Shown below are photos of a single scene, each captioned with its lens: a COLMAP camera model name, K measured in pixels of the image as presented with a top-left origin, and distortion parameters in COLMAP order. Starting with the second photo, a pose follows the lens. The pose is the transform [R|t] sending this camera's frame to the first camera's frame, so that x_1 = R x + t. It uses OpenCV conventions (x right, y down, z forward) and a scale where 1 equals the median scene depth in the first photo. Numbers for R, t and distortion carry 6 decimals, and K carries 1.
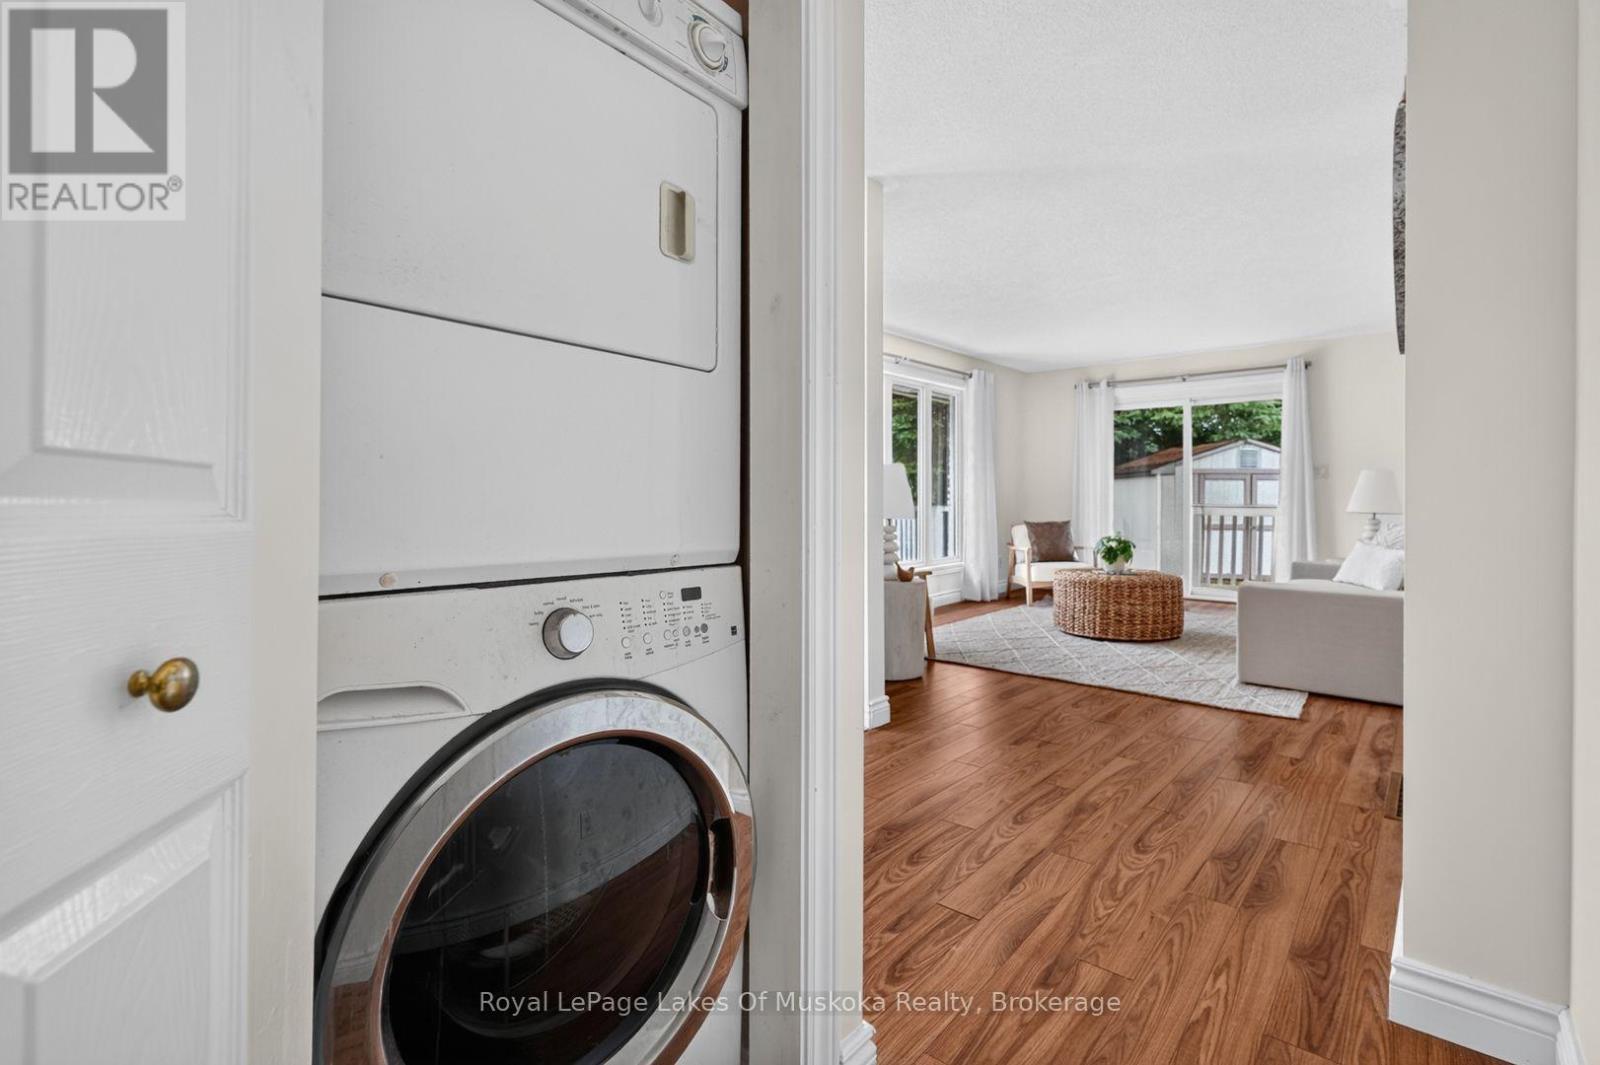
lens RADIAL K [[724.3, 0, 804.0], [0, 724.3, 513.5], [0, 0, 1]] dist [-0.000022, -0.000077]
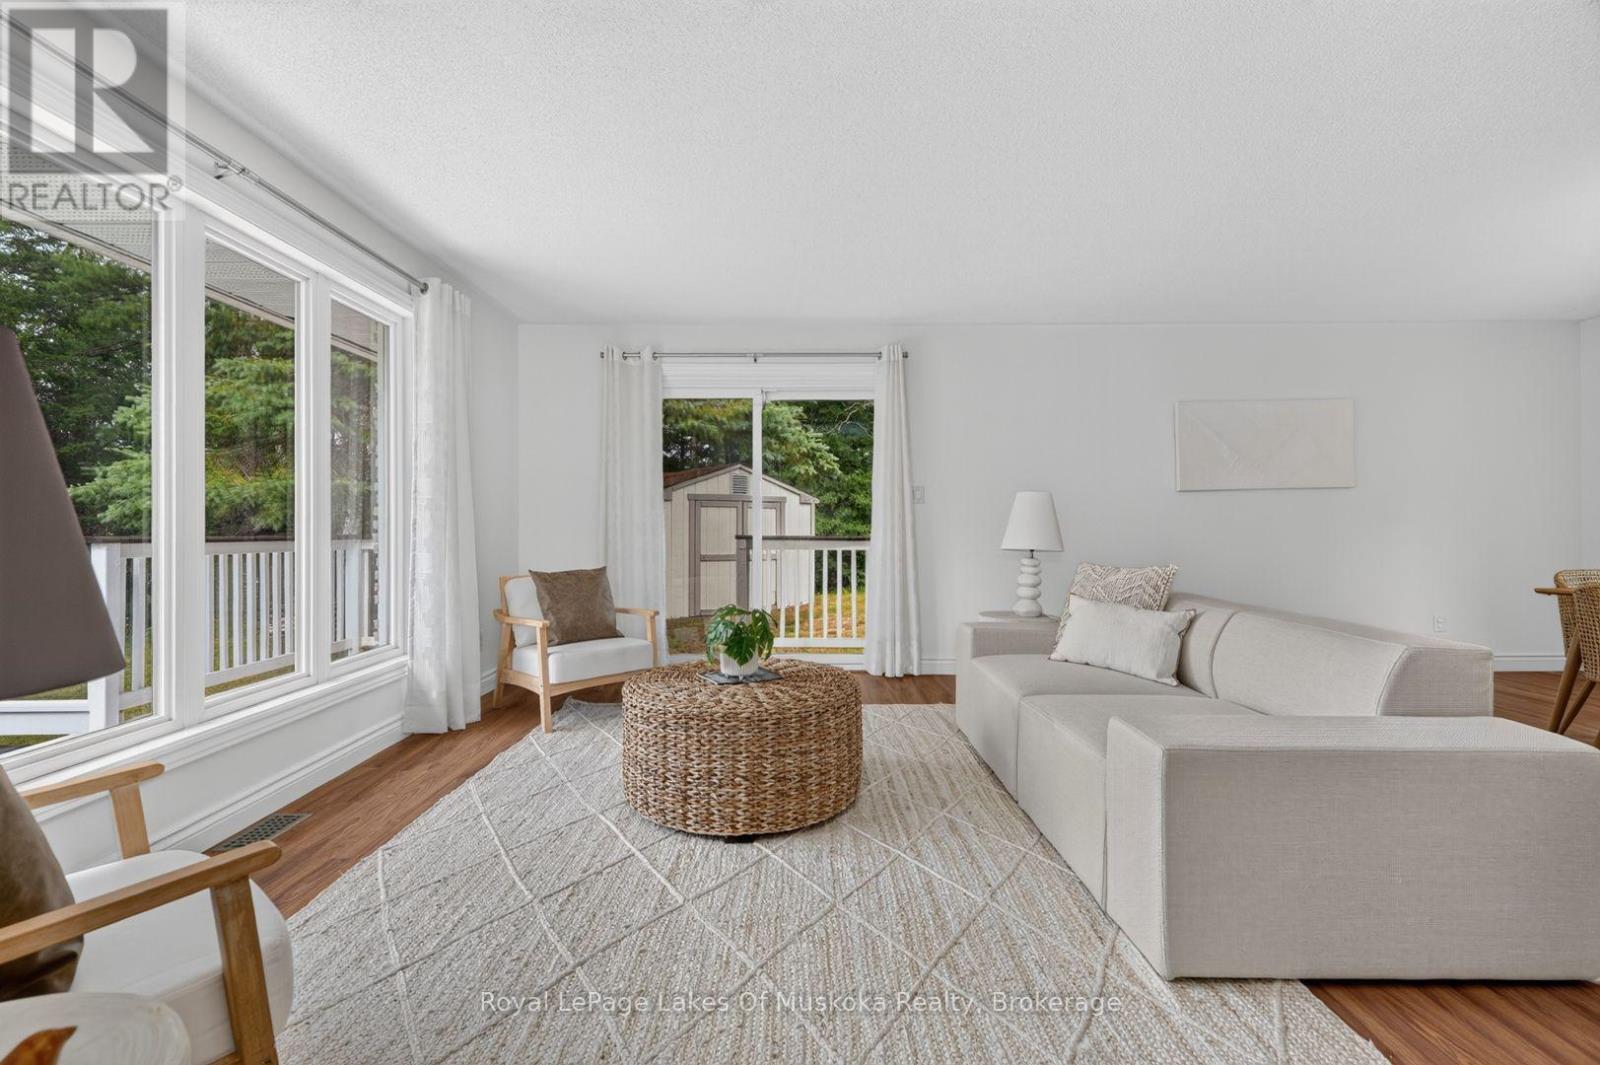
lens RADIAL K [[711.7, 0, 804.5], [0, 711.7, 518.9], [0, 0, 1]] dist [0.001743, 0.000078]
pose [[0.743632, 0.006466, 0.668558, 0.095731], [0.013195, 0.999617, -0.024345, -0.013042], [-0.668459, 0.026925, 0.743262, 0.455380]]
